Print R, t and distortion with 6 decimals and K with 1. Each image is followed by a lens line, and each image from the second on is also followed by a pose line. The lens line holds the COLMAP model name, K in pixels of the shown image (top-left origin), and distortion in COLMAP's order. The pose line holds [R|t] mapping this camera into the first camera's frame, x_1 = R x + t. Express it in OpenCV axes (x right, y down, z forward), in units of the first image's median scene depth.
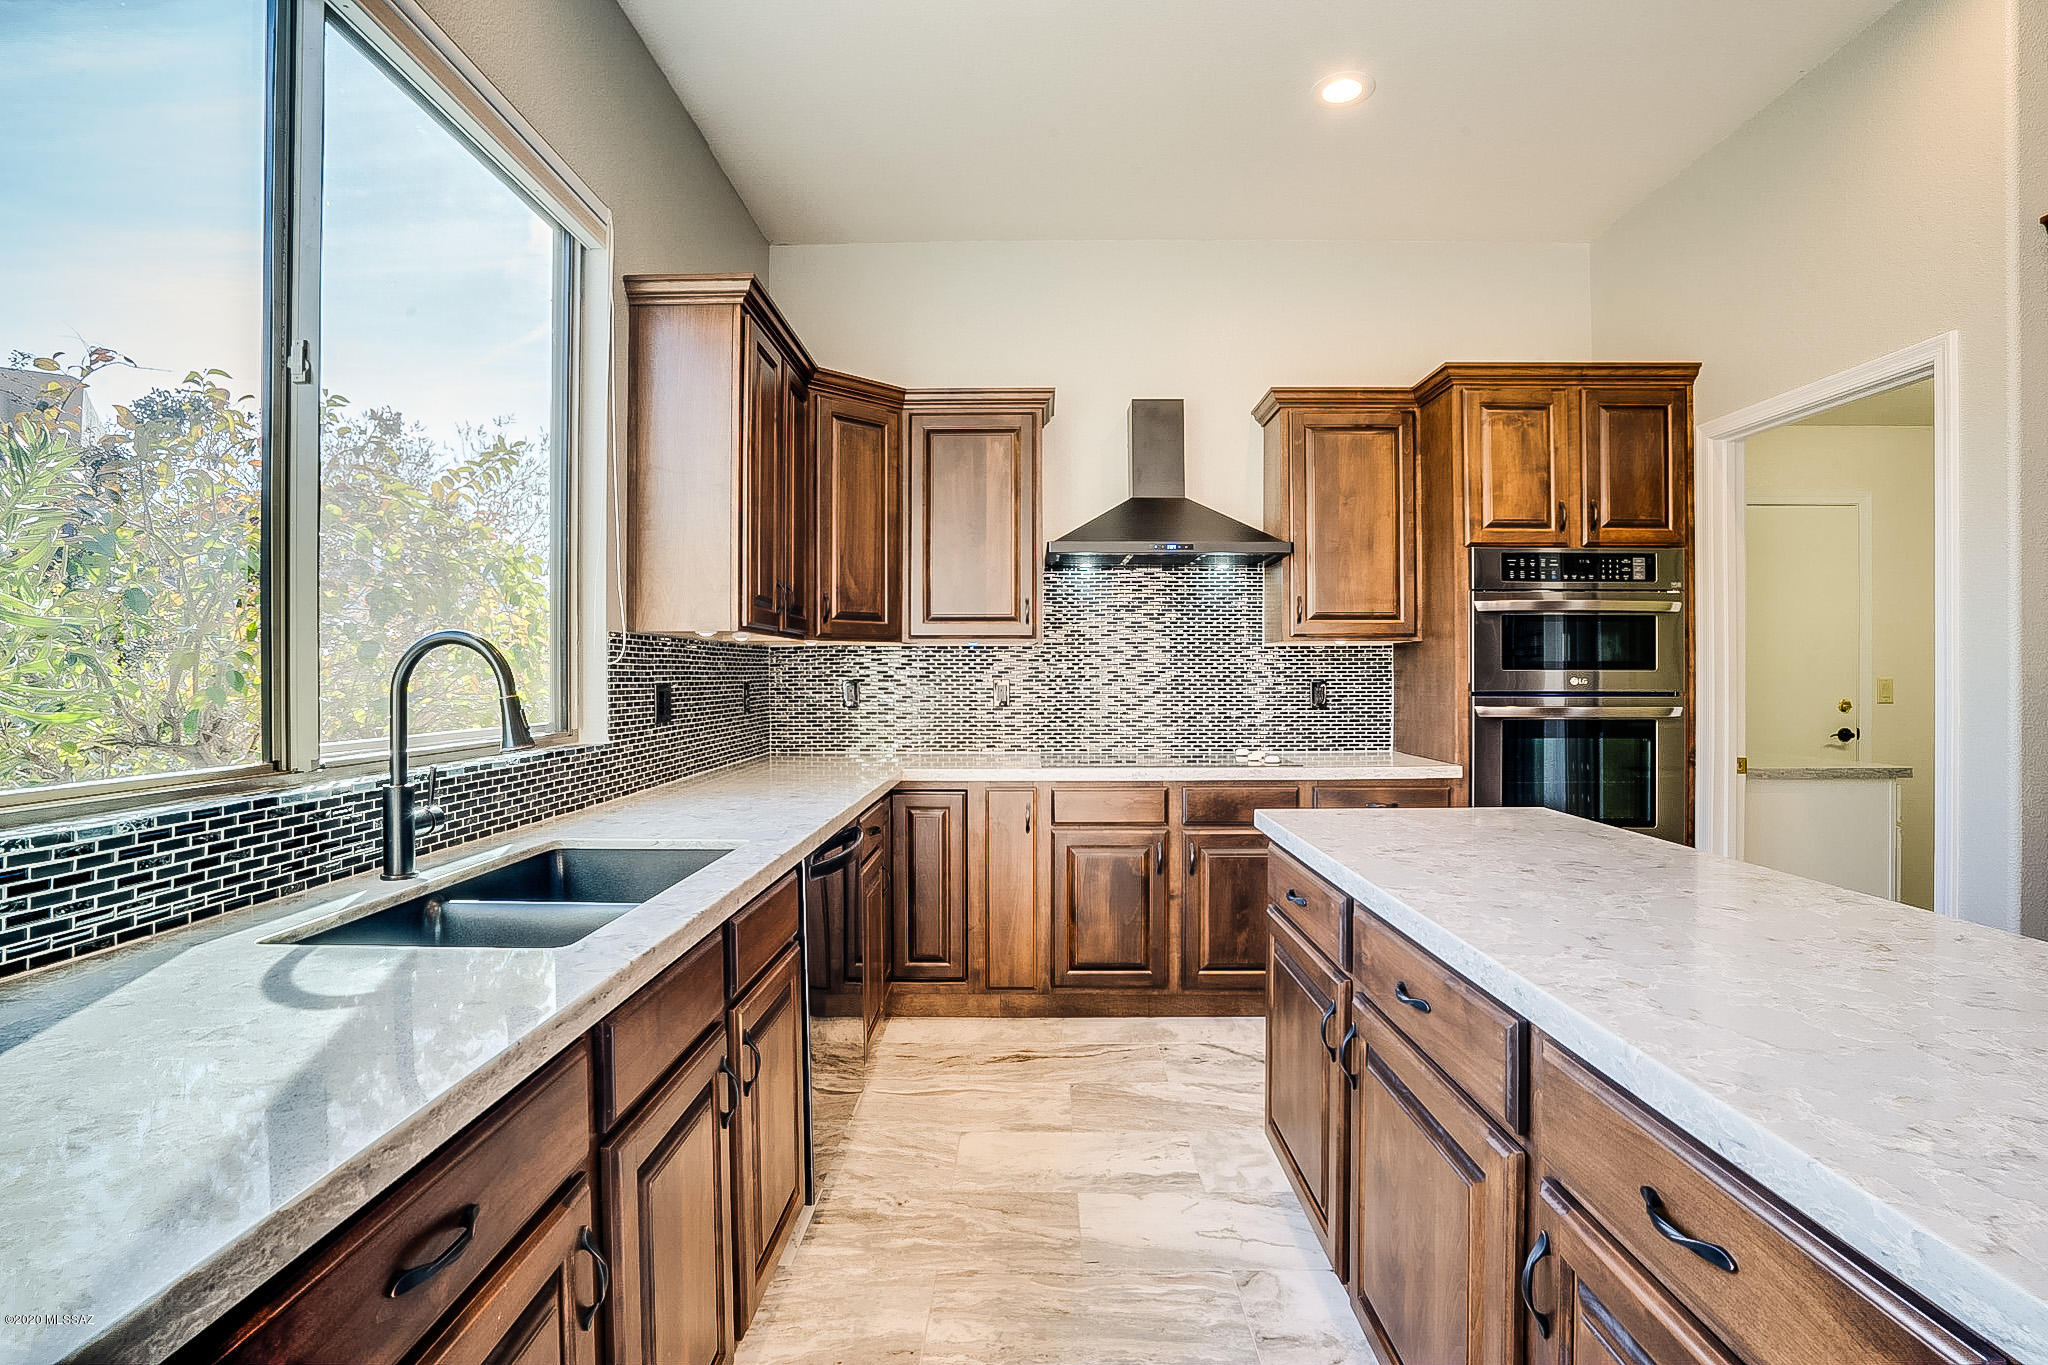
lens RADIAL K [[953.8, 0, 1015.7], [0, 953.8, 673.7], [0, 0, 1]] dist [-0.058244, 0.019629]
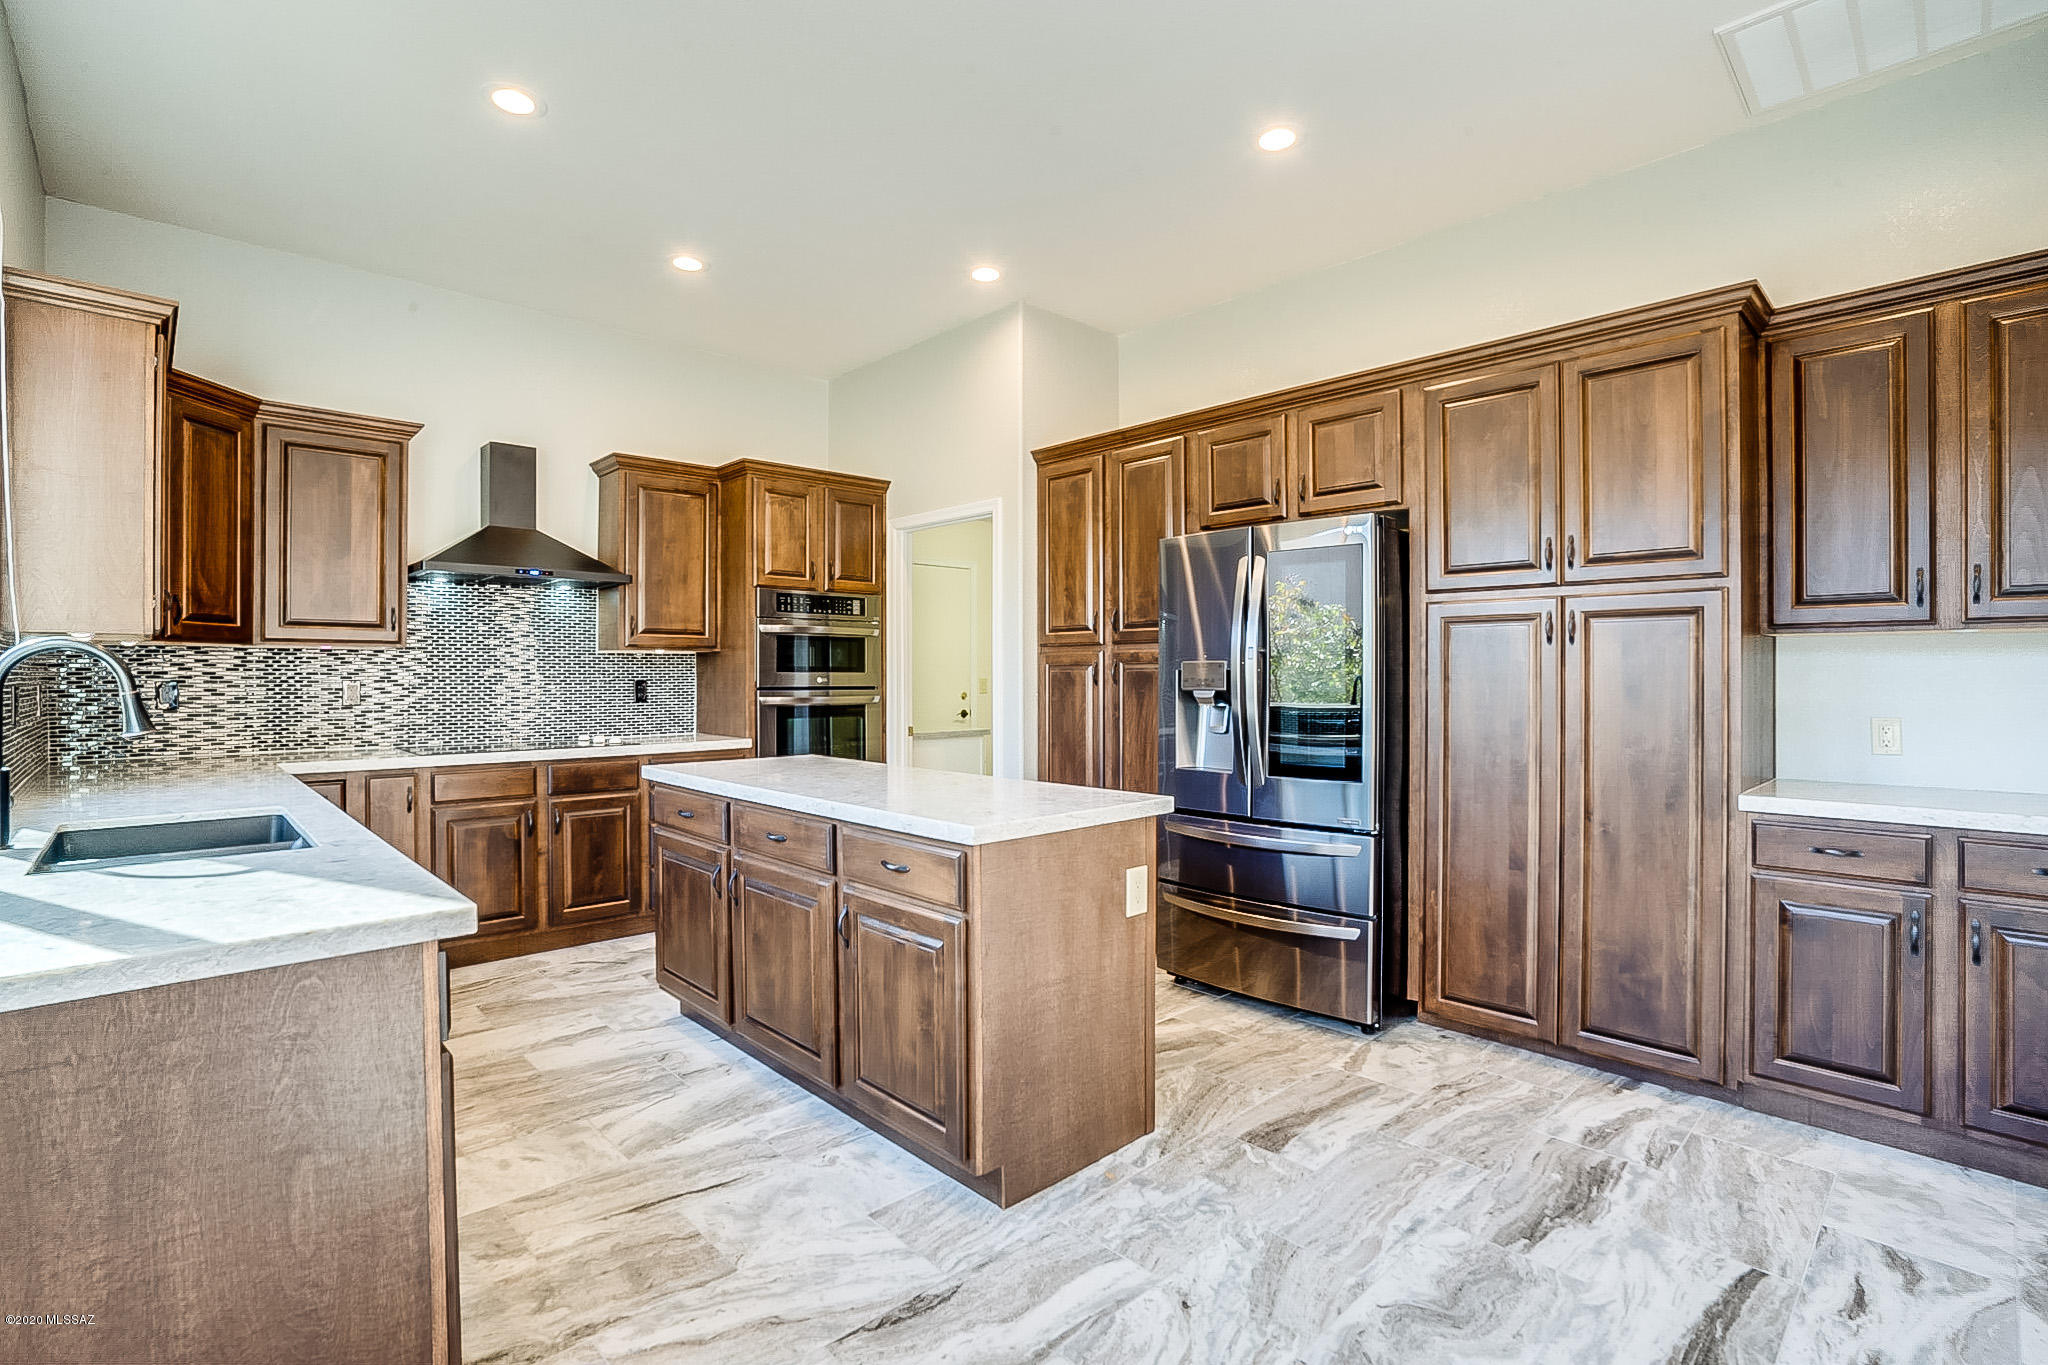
lens RADIAL K [[953.8, 0, 1015.7], [0, 953.8, 673.7], [0, 0, 1]] dist [-0.058244, 0.019629]
pose [[0.712838, 0.000739, 0.701328, -0.239979], [0.001385, 0.999996, -0.002461, 0.002413], [-0.701327, 0.002726, 0.712835, -0.299357]]
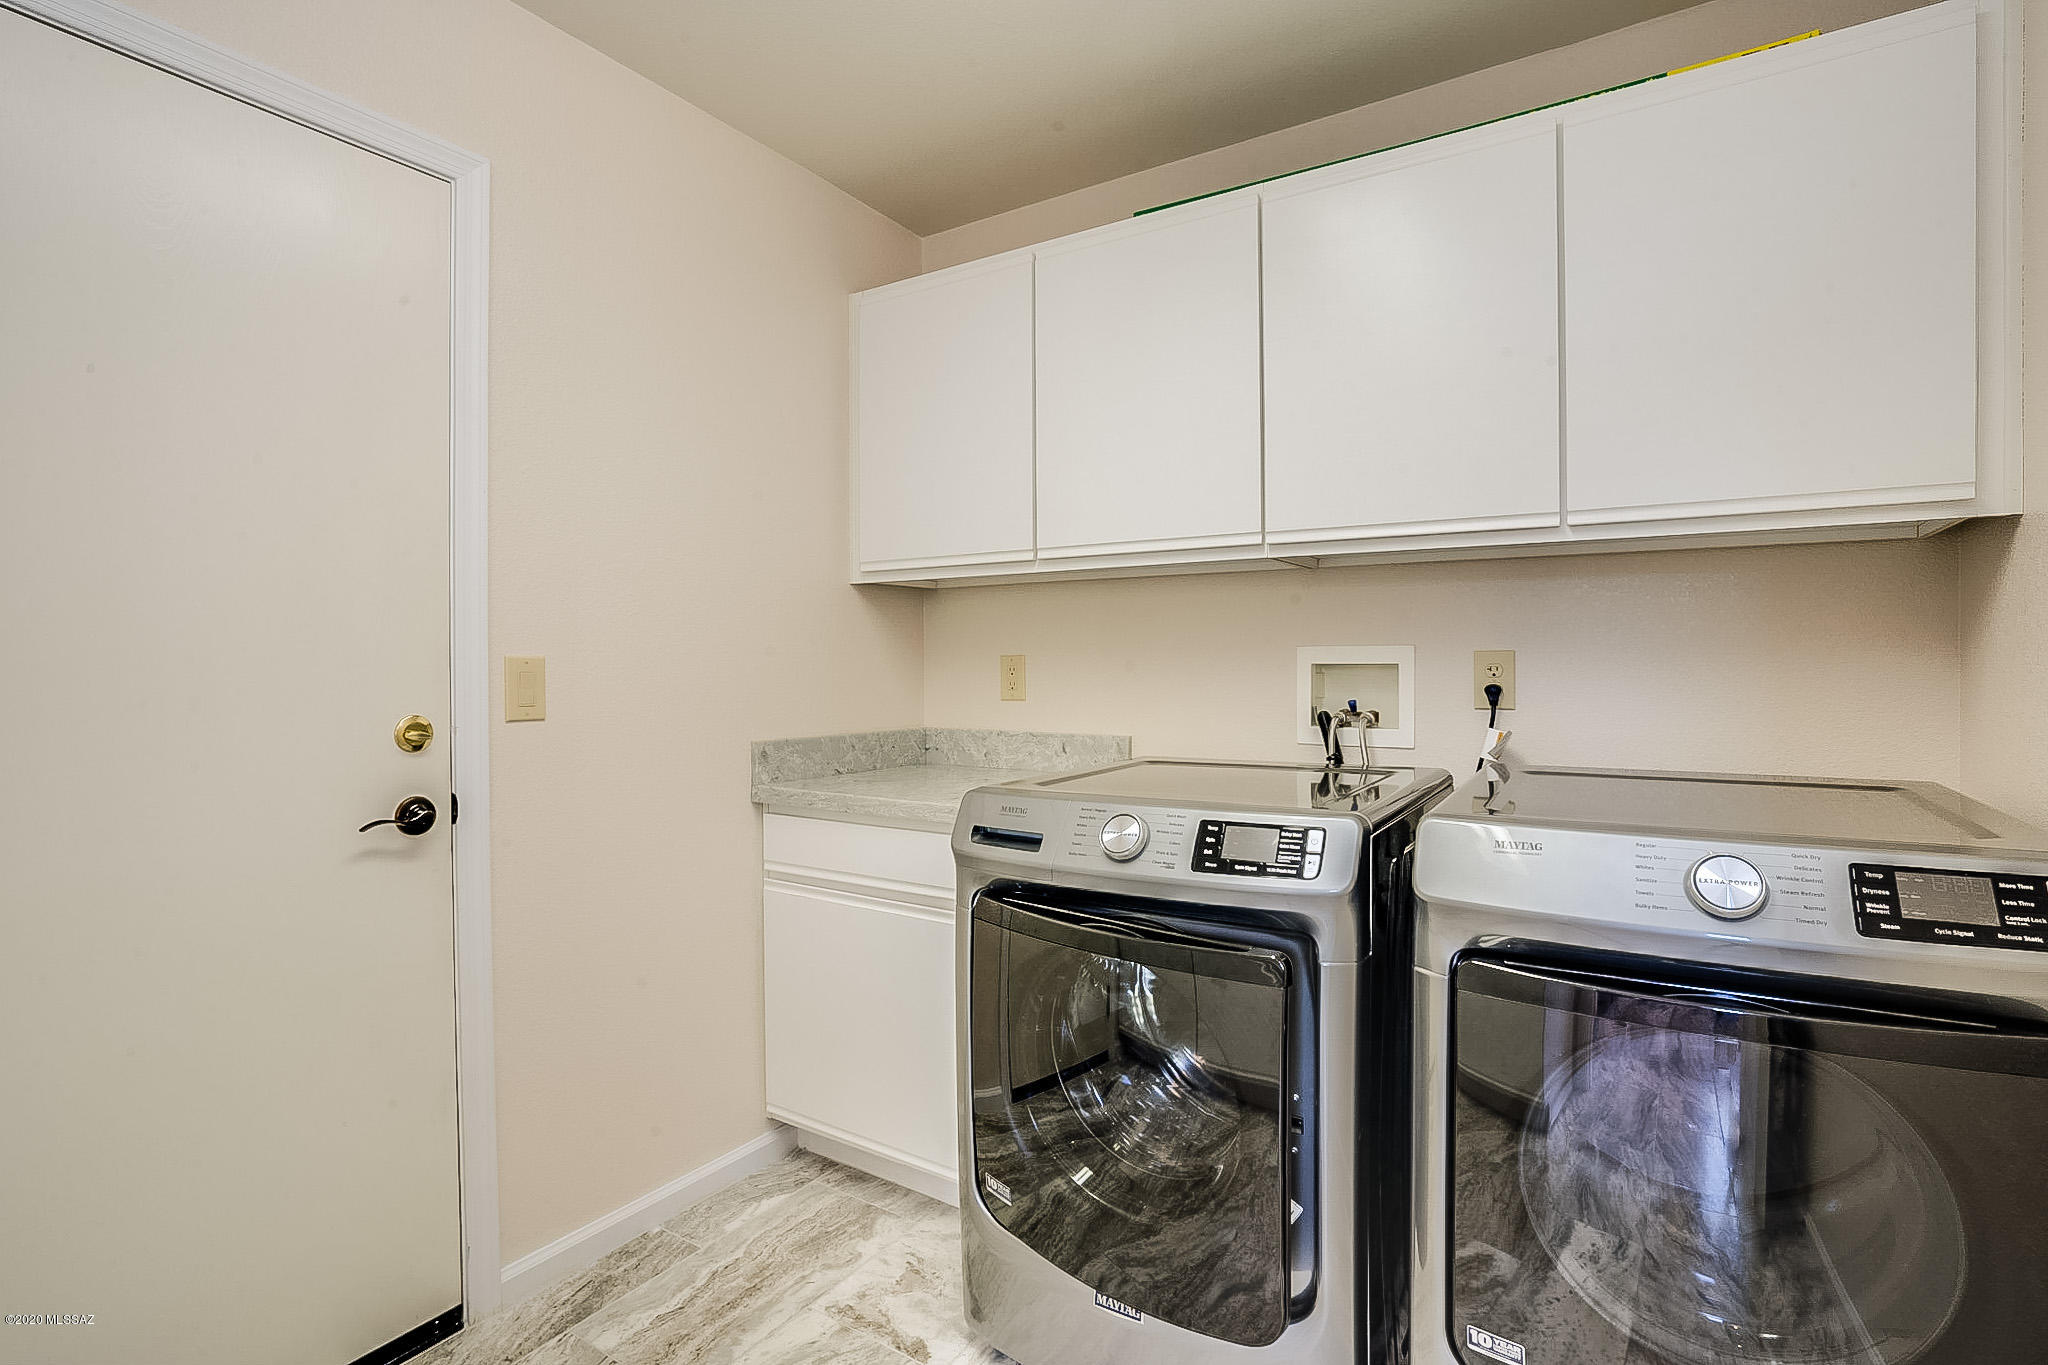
lens RADIAL K [[953.8, 0, 1015.7], [0, 953.8, 673.7], [0, 0, 1]] dist [-0.058244, 0.019629]
pose [[0.544933, -0.007394, 0.838447, 0.909374], [-0.000243, 0.999960, 0.008977, 0.012435], [-0.838479, -0.005096, 0.544909, 0.775782]]
